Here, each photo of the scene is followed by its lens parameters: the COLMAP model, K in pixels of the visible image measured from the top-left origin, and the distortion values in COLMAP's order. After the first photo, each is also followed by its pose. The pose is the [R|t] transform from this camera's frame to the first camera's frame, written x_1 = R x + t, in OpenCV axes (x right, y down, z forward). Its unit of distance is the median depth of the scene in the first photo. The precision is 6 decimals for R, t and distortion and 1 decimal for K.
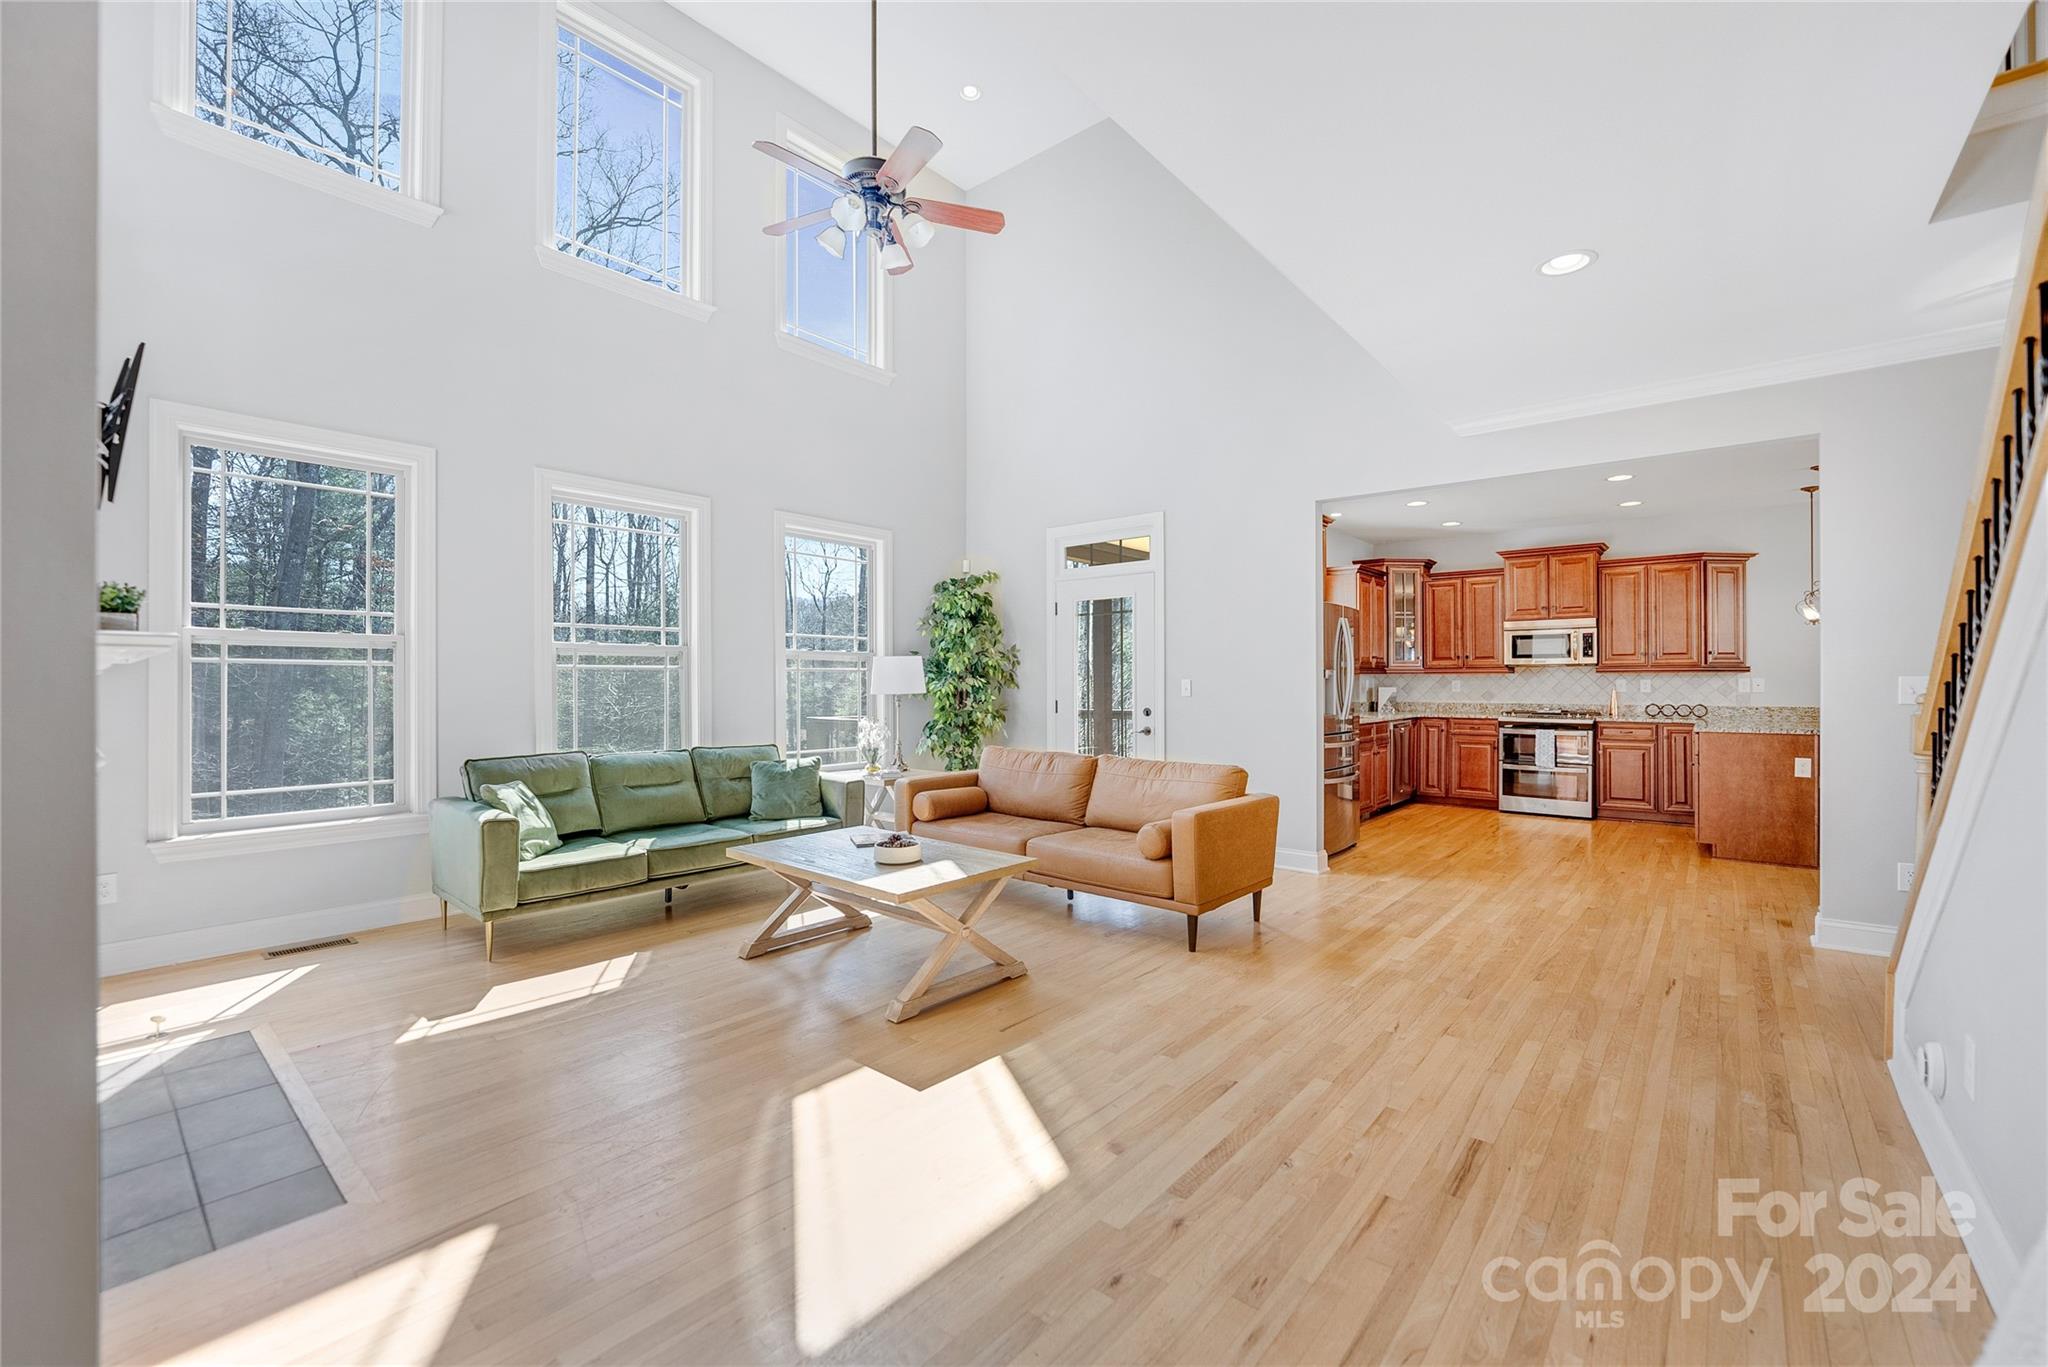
lens RADIAL K [[862.2, 0, 996.8], [0, 862.2, 663.4], [0, 0, 1]] dist [-0.011256, -0.000083]
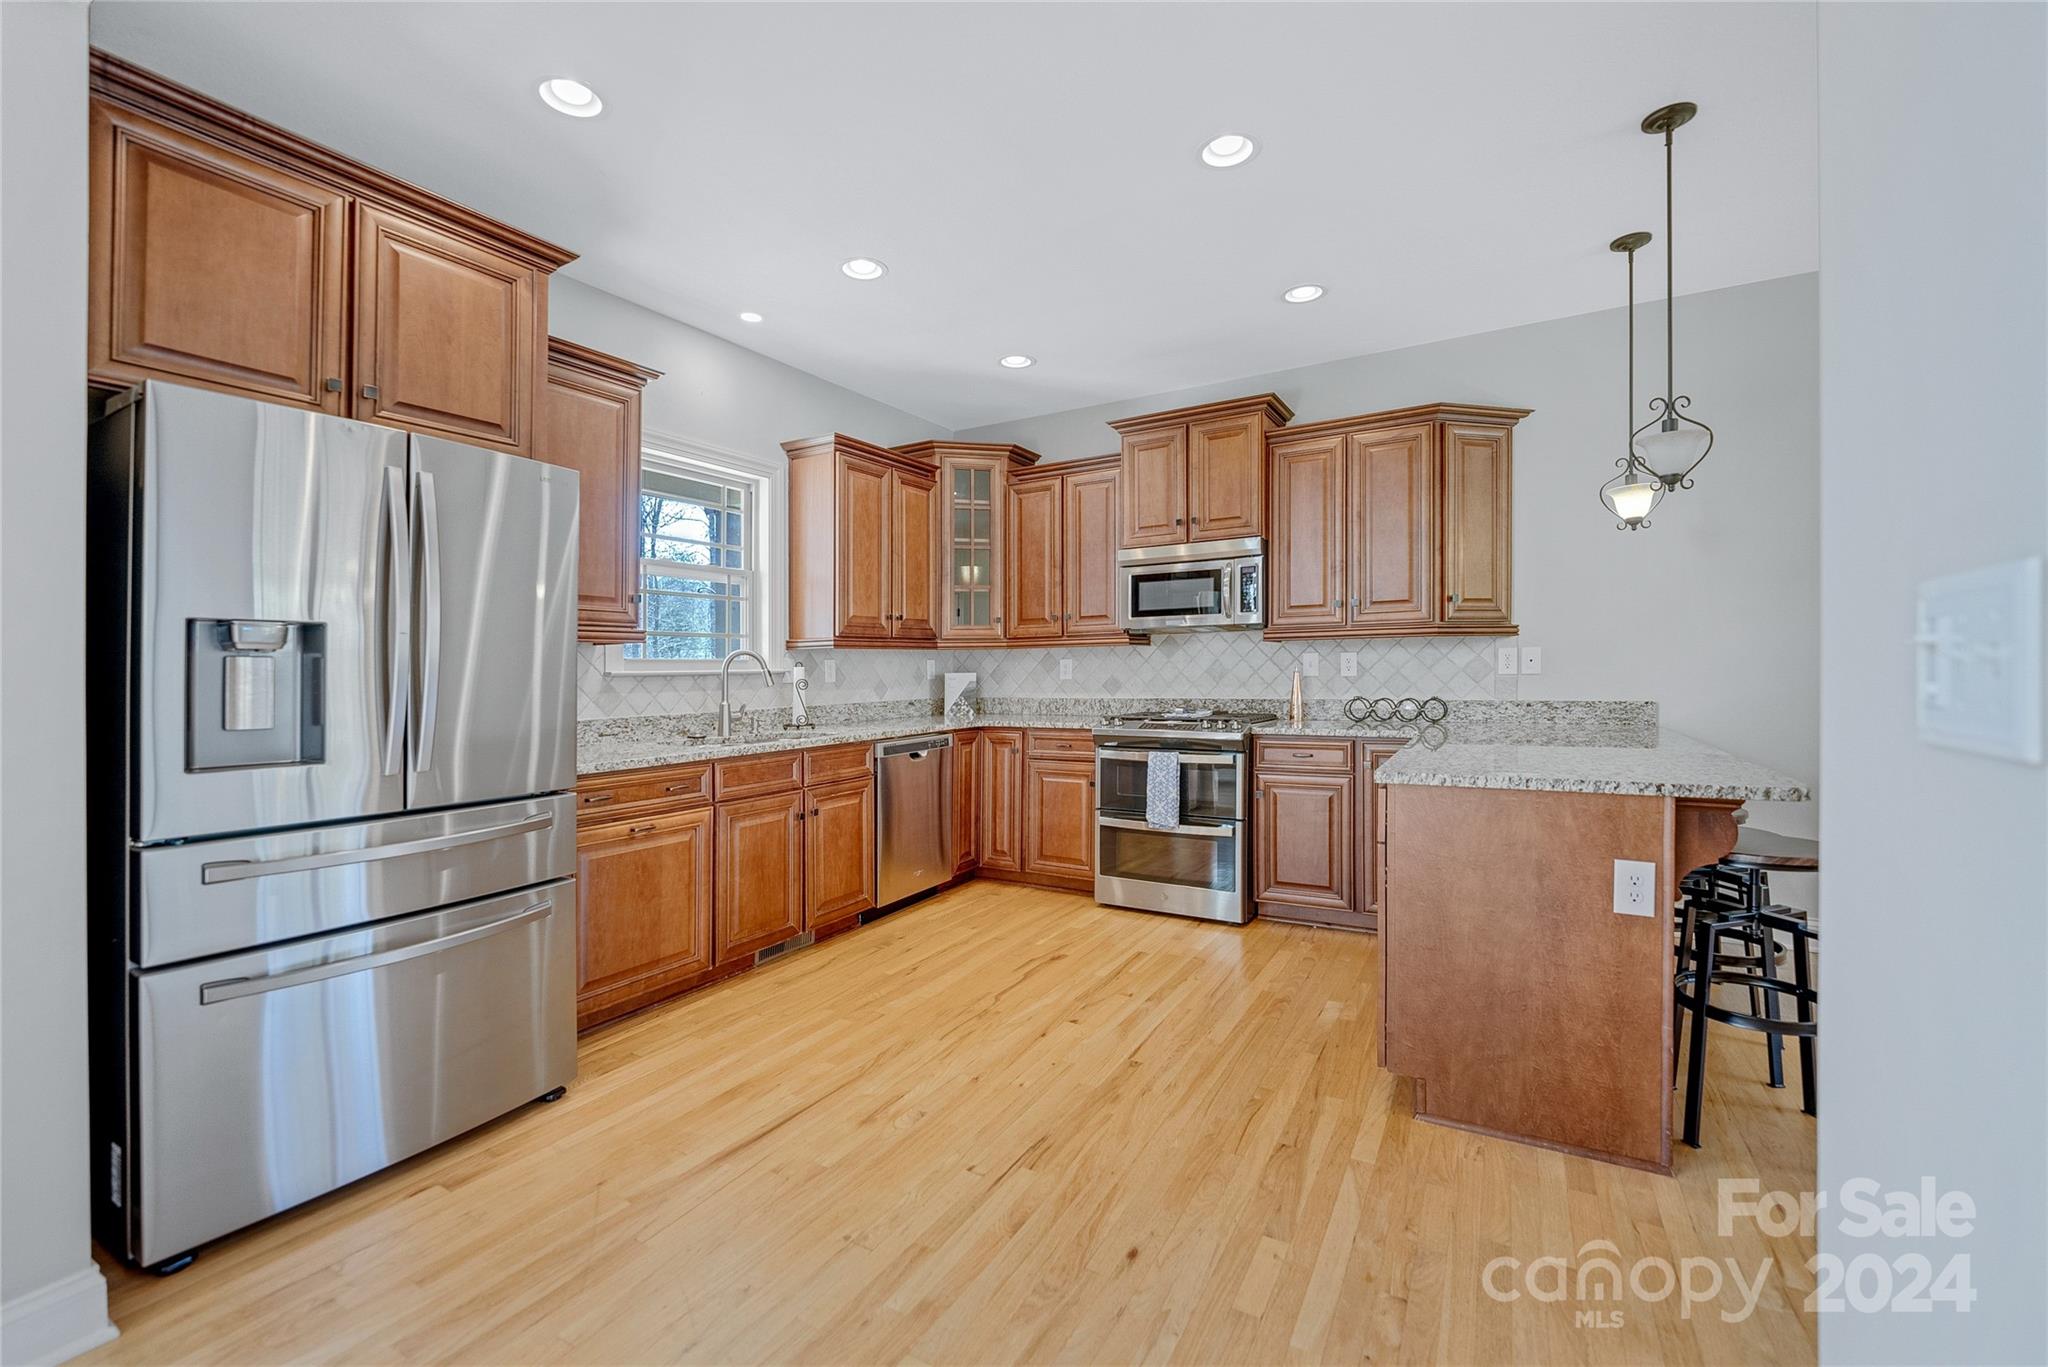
lens RADIAL K [[862.2, 0, 1005.7], [0, 862.2, 674.2], [0, 0, 1]] dist [-0.011256, -0.000083]
pose [[0.985051, -0.013791, 0.171709, 0.442610], [0.009243, 0.999586, 0.027259, 0.015199], [-0.172014, -0.025265, 0.984771, 0.491780]]
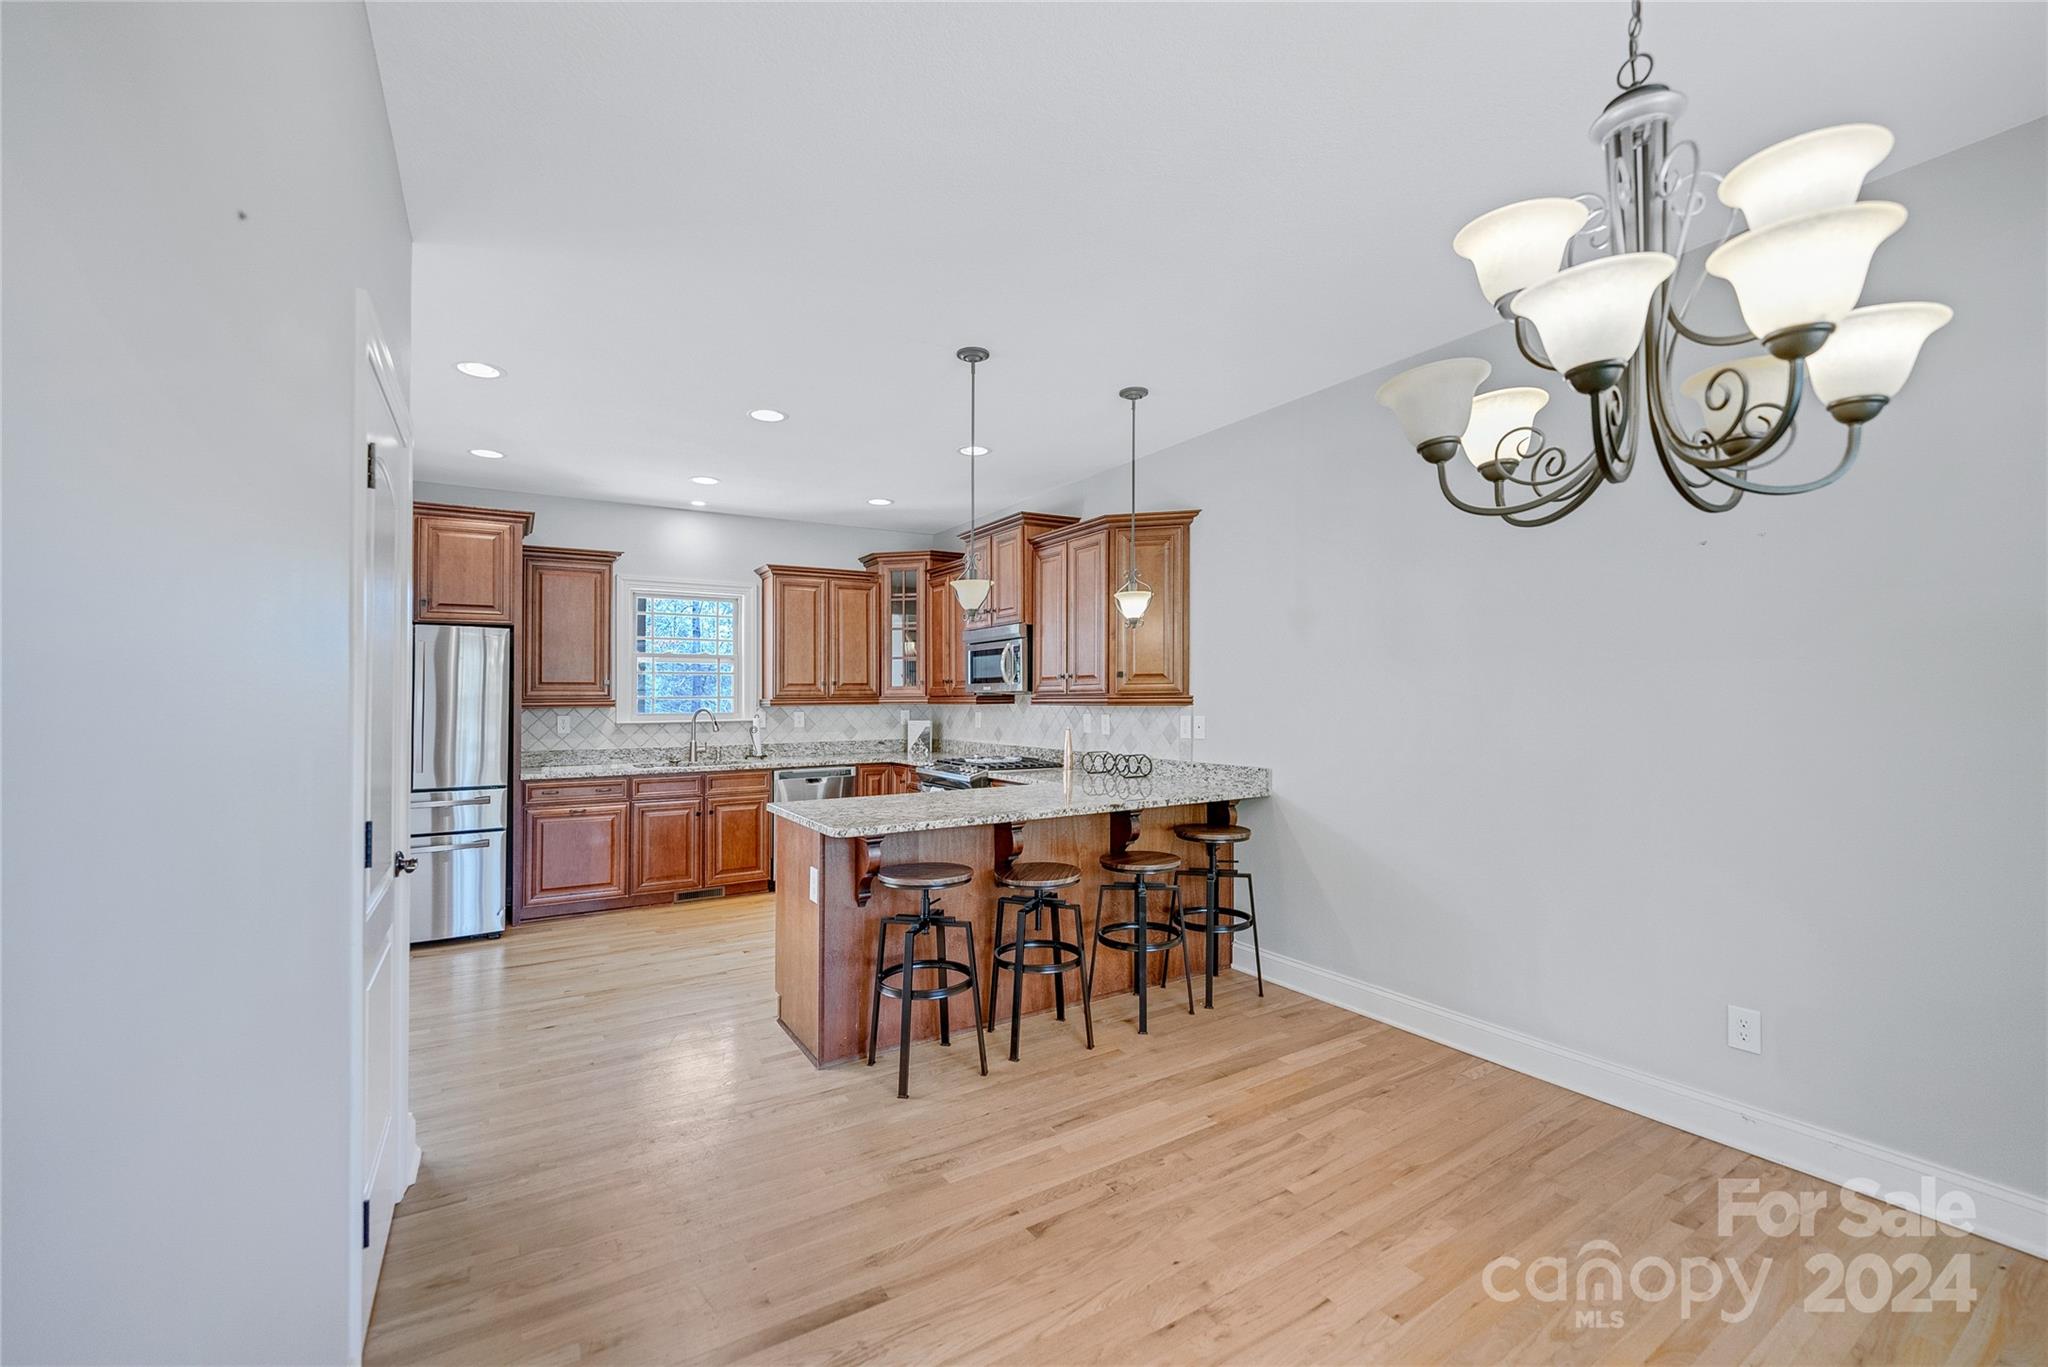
lens RADIAL K [[862.2, 0, 1009.1], [0, 862.2, 676.6], [0, 0, 1]] dist [-0.011256, -0.000083]
pose [[0.949257, -0.011733, -0.314281, 0.886276], [0.012014, 0.999927, -0.001043, -0.010862], [0.314271, -0.002786, 0.949329, 0.346636]]
